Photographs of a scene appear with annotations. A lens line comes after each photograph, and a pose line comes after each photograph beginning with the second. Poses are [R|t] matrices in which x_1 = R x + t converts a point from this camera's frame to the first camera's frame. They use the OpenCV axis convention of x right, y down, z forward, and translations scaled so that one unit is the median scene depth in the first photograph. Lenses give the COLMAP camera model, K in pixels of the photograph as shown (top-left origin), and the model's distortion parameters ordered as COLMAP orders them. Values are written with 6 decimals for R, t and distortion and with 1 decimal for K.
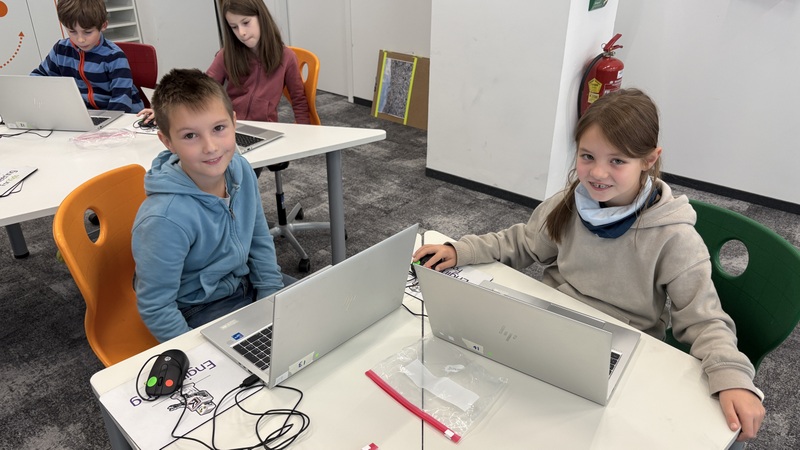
lens RADIAL K [[615.3, 0, 400.0], [0, 615.3, 225.0], [0, 0, 1]] dist [0.057875, -0.069238]
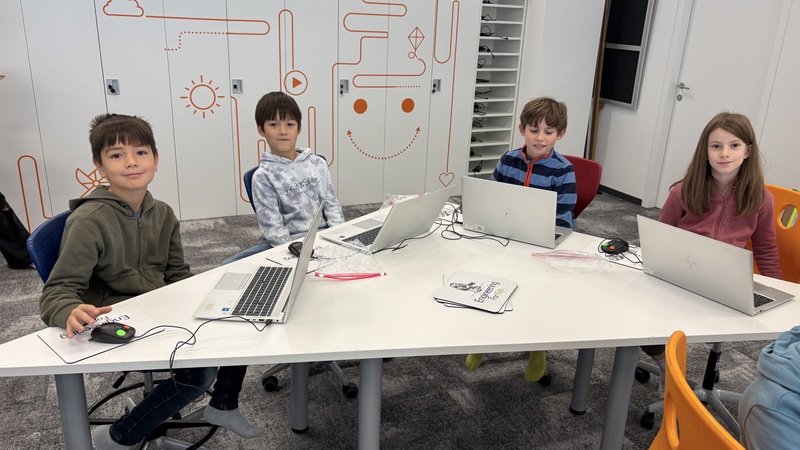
lens RADIAL K [[615.3, 0, 400.0], [0, 615.3, 225.0], [0, 0, 1]] dist [0.057875, -0.069238]
pose [[0.901436, 0.171058, -0.397683, -0.308095], [-0.233130, 0.965859, -0.112990, -0.024543], [0.364778, 0.194565, 0.910539, 0.062953]]
